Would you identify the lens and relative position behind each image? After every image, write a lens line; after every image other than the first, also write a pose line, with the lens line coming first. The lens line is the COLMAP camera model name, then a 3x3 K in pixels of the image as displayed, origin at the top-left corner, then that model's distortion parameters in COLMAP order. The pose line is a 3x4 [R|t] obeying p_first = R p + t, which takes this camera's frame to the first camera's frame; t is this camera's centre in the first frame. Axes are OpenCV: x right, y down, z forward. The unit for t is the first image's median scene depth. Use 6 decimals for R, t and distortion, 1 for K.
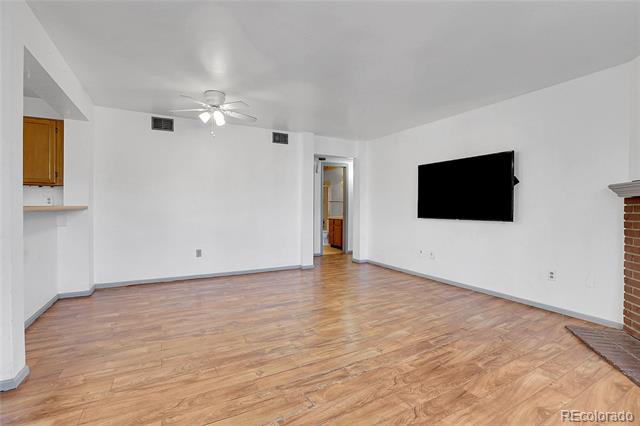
lens RADIAL K [[292.4, 0, 322.1], [0, 292.4, 210.7], [0, 0, 1]] dist [-0.052469, 0.018792]
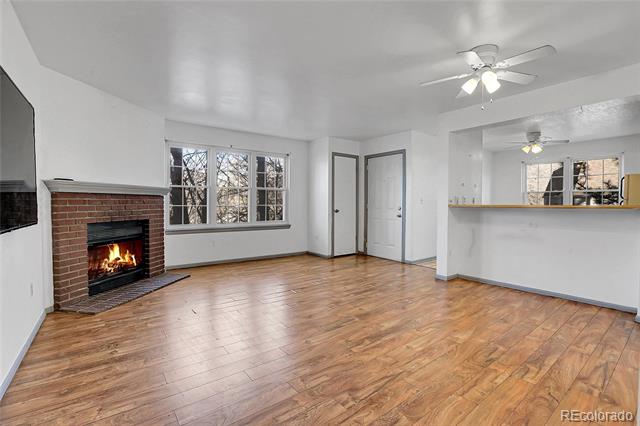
lens RADIAL K [[292.4, 0, 322.1], [0, 292.4, 210.7], [0, 0, 1]] dist [-0.052469, 0.018792]
pose [[-0.989515, -0.006440, -0.144284, 0.134206], [-0.011340, 0.999386, 0.033160, -0.016834], [0.143982, 0.034448, -0.988981, 1.687246]]
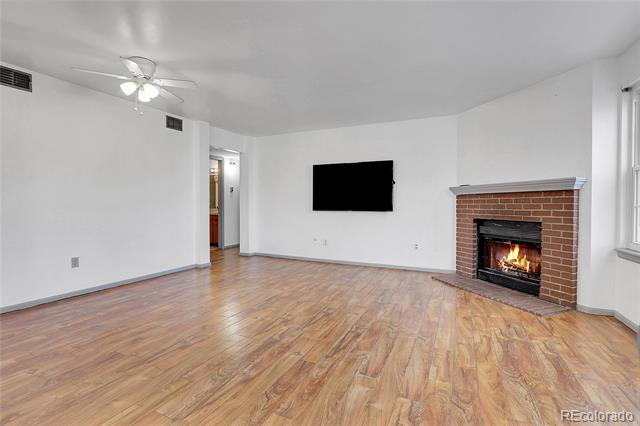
lens RADIAL K [[292.4, 0, 322.1], [0, 292.4, 210.7], [0, 0, 1]] dist [-0.052469, 0.018792]
pose [[0.815672, -0.016912, 0.578267, -0.433617], [0.008758, 0.999819, 0.016887, 0.007747], [-0.578448, -0.008710, 0.815673, 0.040556]]
